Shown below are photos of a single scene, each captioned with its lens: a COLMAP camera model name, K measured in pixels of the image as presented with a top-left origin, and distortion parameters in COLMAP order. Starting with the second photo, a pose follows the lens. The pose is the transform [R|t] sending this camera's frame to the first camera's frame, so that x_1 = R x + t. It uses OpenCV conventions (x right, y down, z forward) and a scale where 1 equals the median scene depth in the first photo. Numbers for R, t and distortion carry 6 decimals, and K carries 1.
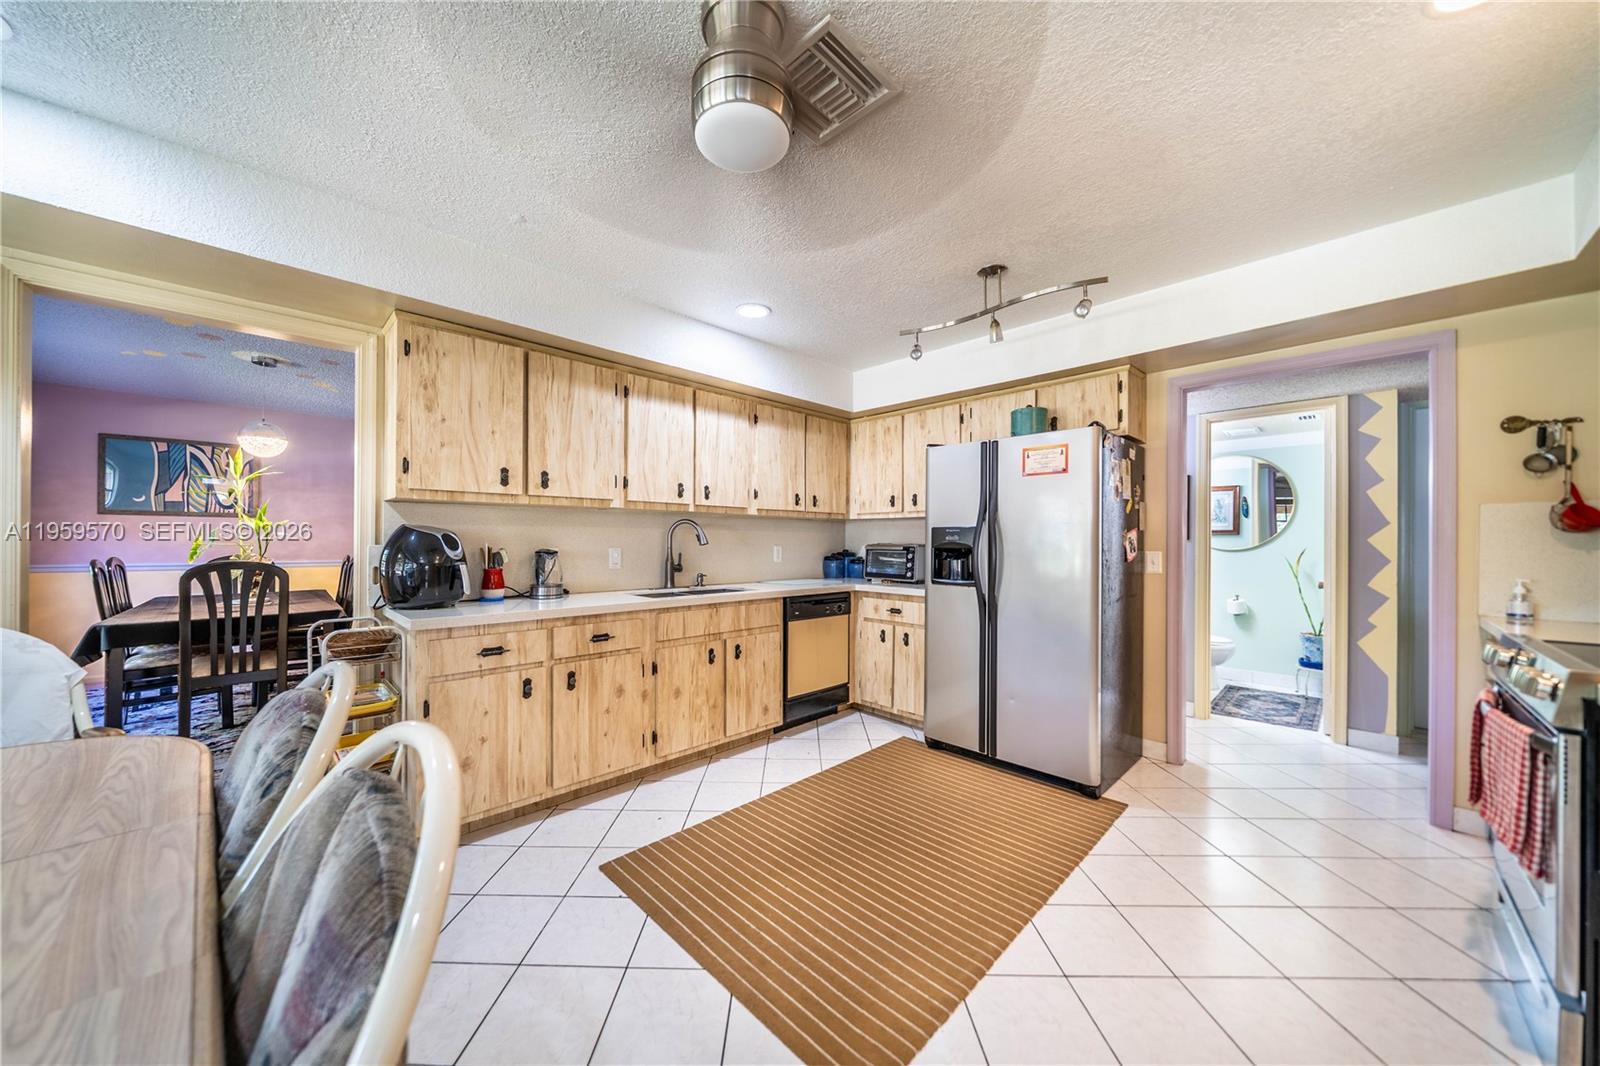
lens RADIAL K [[554.9, 0, 786.7], [0, 554.9, 531.7], [0, 0, 1]] dist [-0.002091, 0.000602]
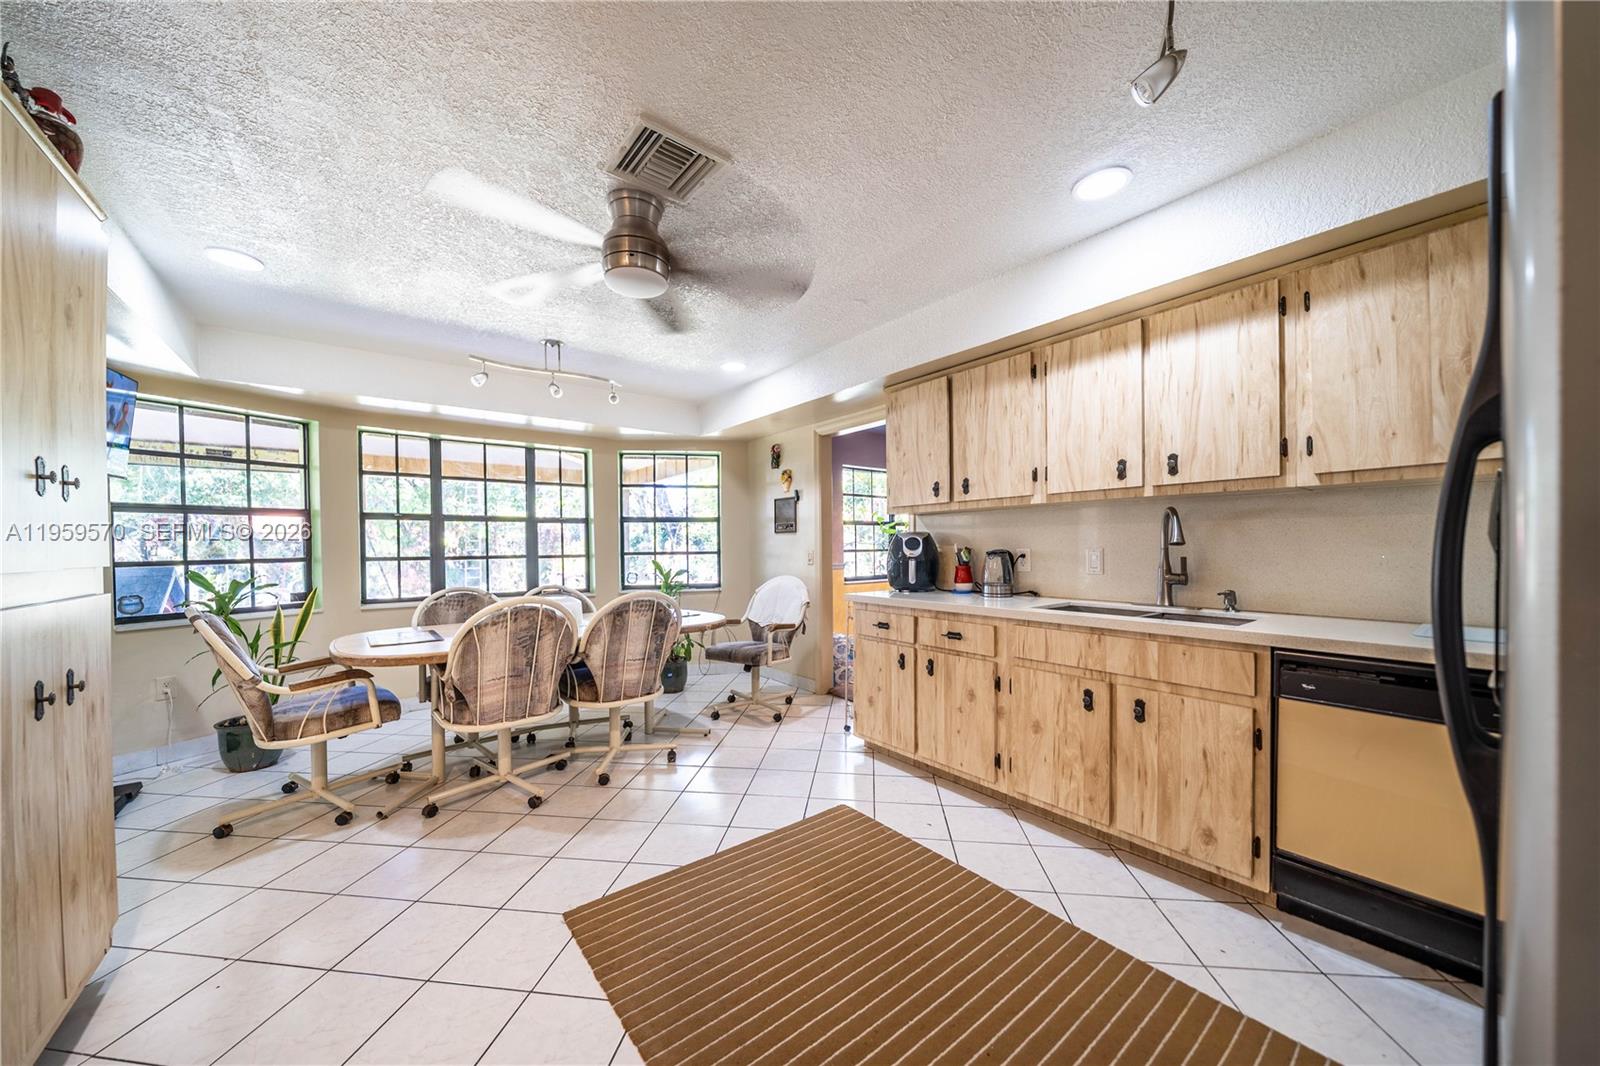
lens RADIAL K [[554.9, 0, 796.7], [0, 554.9, 546.3], [0, 0, 1]] dist [-0.002091, 0.000602]
pose [[-0.103408, -0.006762, -0.994616, 0.626697], [0.020153, 0.999757, -0.008893, 0.025493], [0.994435, -0.020964, -0.103247, 0.714864]]
